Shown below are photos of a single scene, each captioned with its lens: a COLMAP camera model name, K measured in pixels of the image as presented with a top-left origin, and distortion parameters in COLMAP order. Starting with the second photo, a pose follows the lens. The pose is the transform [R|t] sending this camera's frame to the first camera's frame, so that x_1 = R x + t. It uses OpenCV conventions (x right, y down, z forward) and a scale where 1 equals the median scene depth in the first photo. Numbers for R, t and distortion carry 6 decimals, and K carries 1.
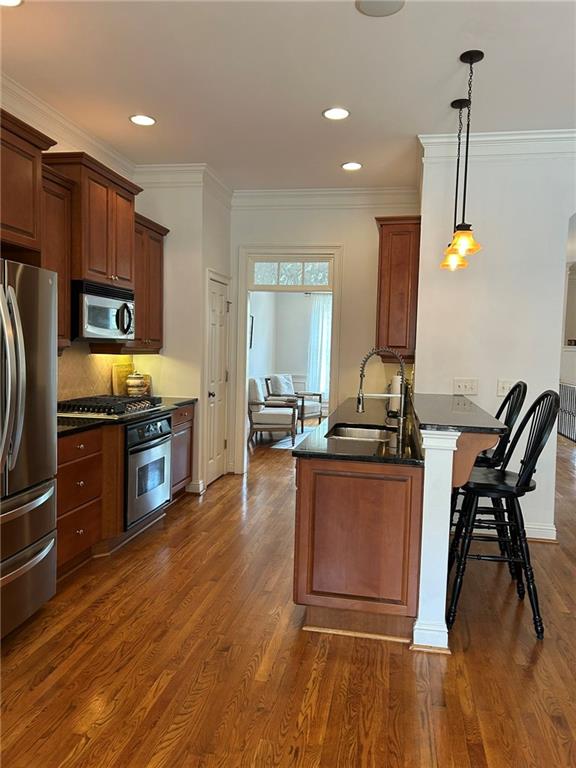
lens RADIAL K [[562.9, 0, 288.0], [0, 562.9, 384.0], [0, 0, 1]] dist [0.051002, -0.068946]
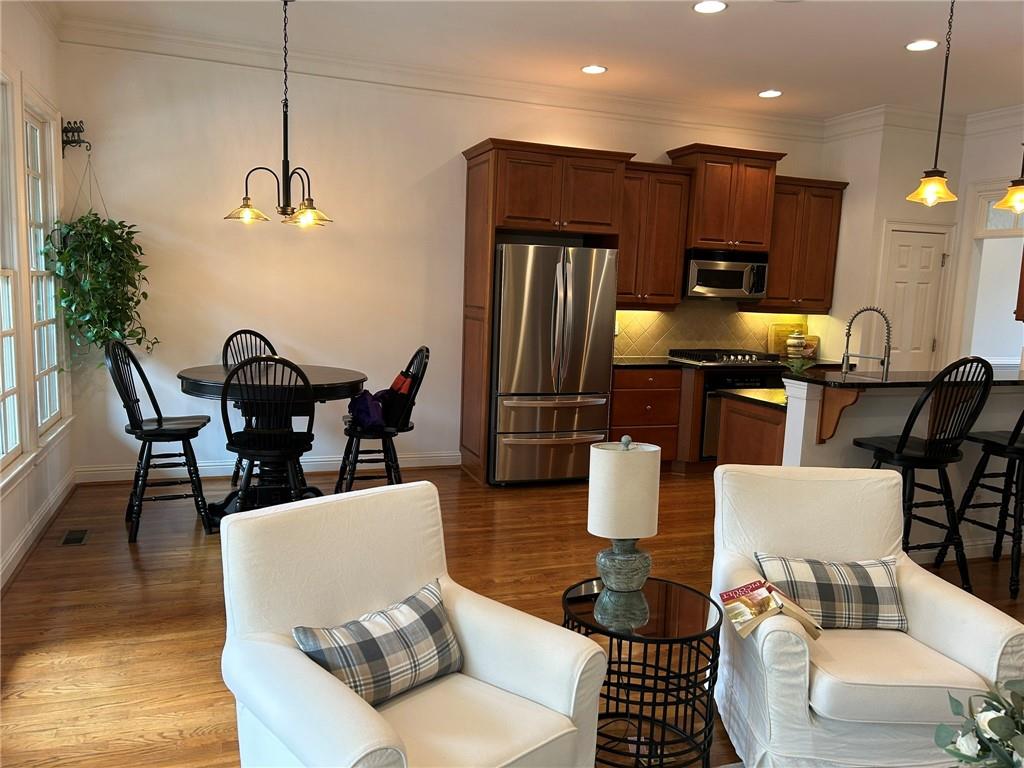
lens RADIAL K [[750.6, 0, 523.4], [0, 750.6, 384.4], [0, 0, 1]] dist [0.051002, -0.068946]
pose [[0.517458, 0.102793, -0.849512, 0.737111], [-0.080373, 0.994208, 0.071344, 0.017300], [0.851926, 0.031361, 0.522723, -0.124732]]
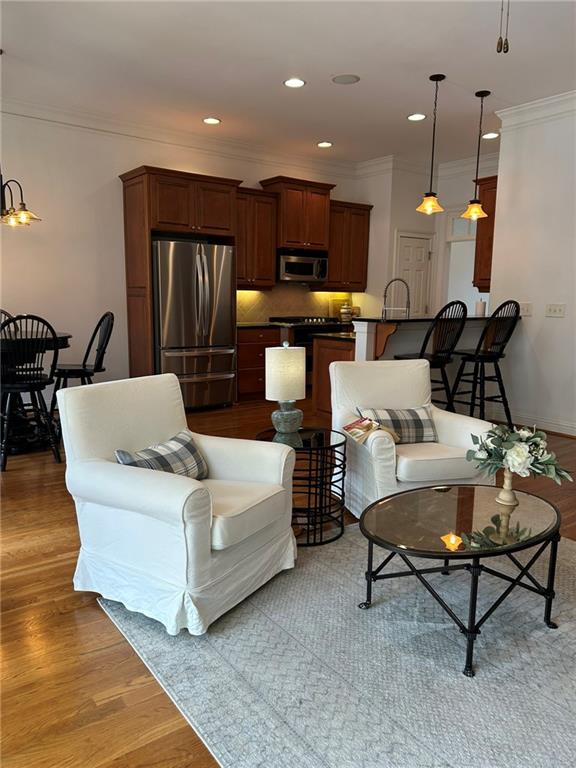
lens RADIAL K [[562.9, 0, 288.0], [0, 562.9, 384.0], [0, 0, 1]] dist [0.051002, -0.068946]
pose [[0.733066, 0.086670, -0.674613, 0.786847], [-0.038320, 0.995535, 0.086260, 0.080847], [0.679077, -0.037383, 0.733114, -0.279628]]
